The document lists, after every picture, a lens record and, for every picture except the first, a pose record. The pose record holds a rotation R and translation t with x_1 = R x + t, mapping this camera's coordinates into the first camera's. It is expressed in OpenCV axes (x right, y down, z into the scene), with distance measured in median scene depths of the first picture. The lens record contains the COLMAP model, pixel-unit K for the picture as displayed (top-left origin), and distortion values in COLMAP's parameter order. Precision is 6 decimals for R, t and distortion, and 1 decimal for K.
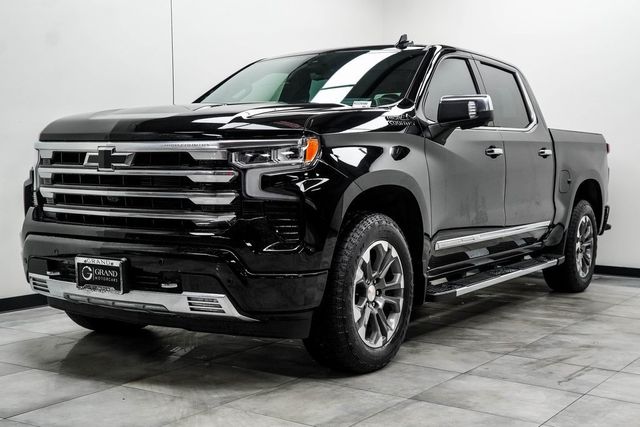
lens RADIAL K [[893.1, 0, 321.2], [0, 893.1, 212.7], [0, 0, 1]] dist [0.072148, 0.000000]
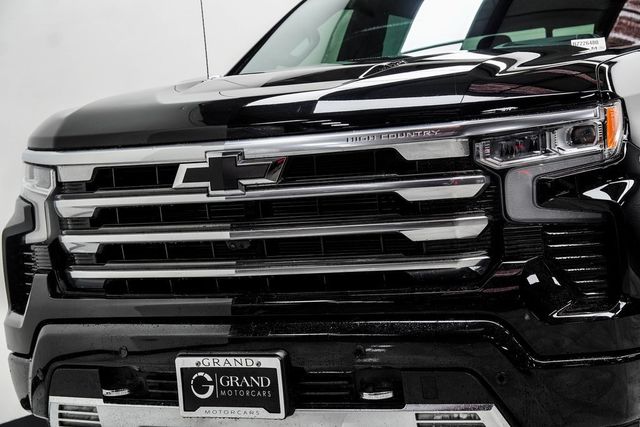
lens RADIAL K [[1323.7, 0, 318.6], [0, 1323.7, 212.0], [0, 0, 1]] dist [0.547553, 0.000000]
pose [[0.989811, -0.076565, 0.120046, -0.280694], [0.079611, 0.996609, -0.020779, -0.014551], [-0.118048, 0.030125, 0.992551, 0.186781]]
